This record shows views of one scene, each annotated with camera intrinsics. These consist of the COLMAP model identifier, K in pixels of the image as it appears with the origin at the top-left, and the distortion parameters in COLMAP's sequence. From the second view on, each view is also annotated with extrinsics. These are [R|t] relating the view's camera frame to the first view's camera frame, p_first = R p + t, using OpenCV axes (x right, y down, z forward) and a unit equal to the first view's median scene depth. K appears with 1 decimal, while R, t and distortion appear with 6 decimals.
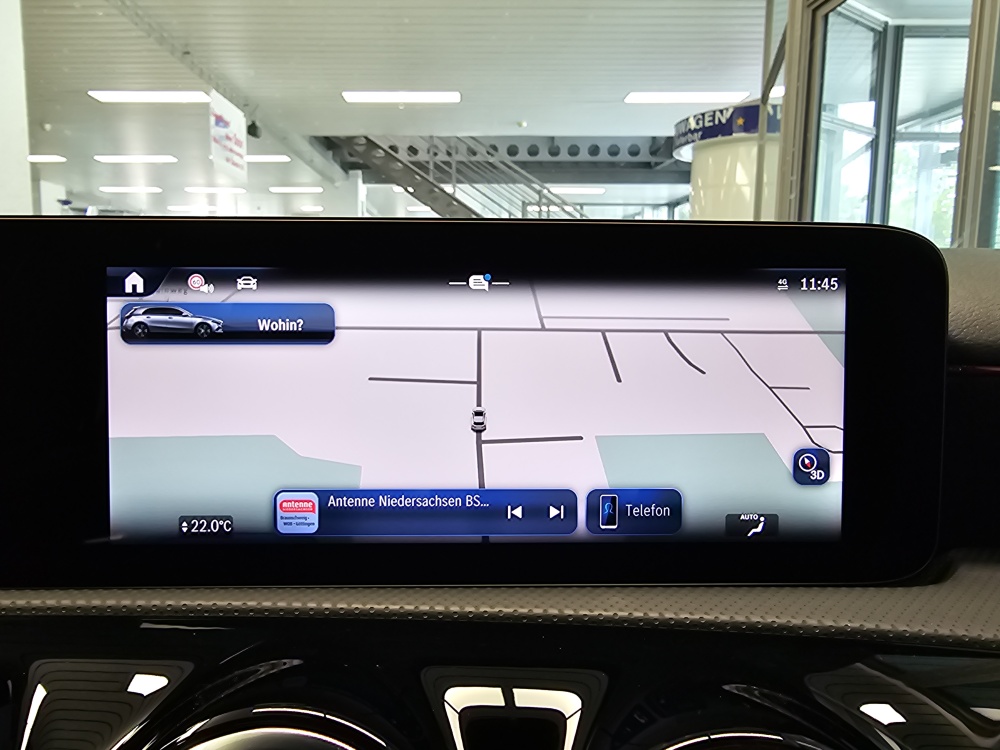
lens RADIAL K [[687.2, 0, 438.2], [0, 687.2, 369.2], [0, 0, 1]] dist [-0.004828, 0.000861]
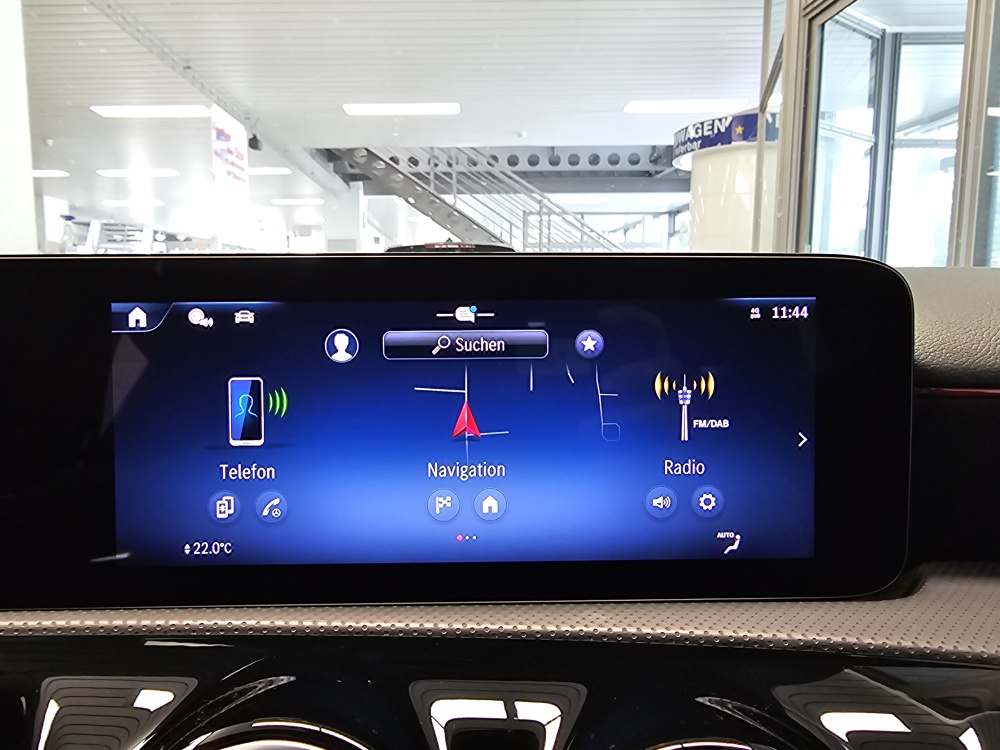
lens RADIAL K [[685.6, 0, 439.4], [0, 685.6, 377.1], [0, 0, 1]] dist [-0.001347, -0.003557]
pose [[0.999956, -0.009086, -0.002458, 0.001060], [0.009080, 0.999955, -0.002647, -0.001351], [0.002482, 0.002624, 0.999993, -0.002381]]
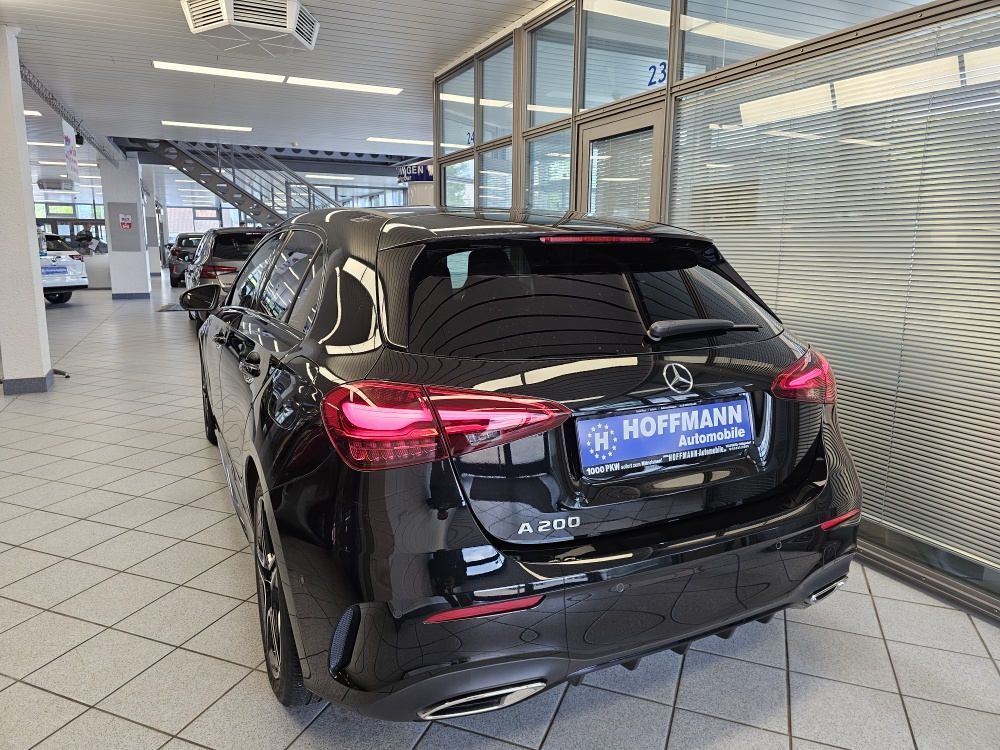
lens RADIAL K [[675.1, 0, 500.1], [0, 675.1, 369.8], [0, 0, 1]] dist [0.069340, -0.062265]
pose [[0.903484, -0.077128, 0.421626, -0.209422], [0.048748, 0.995784, 0.077701, 0.026495], [-0.425841, -0.049648, 0.903435, -0.797091]]
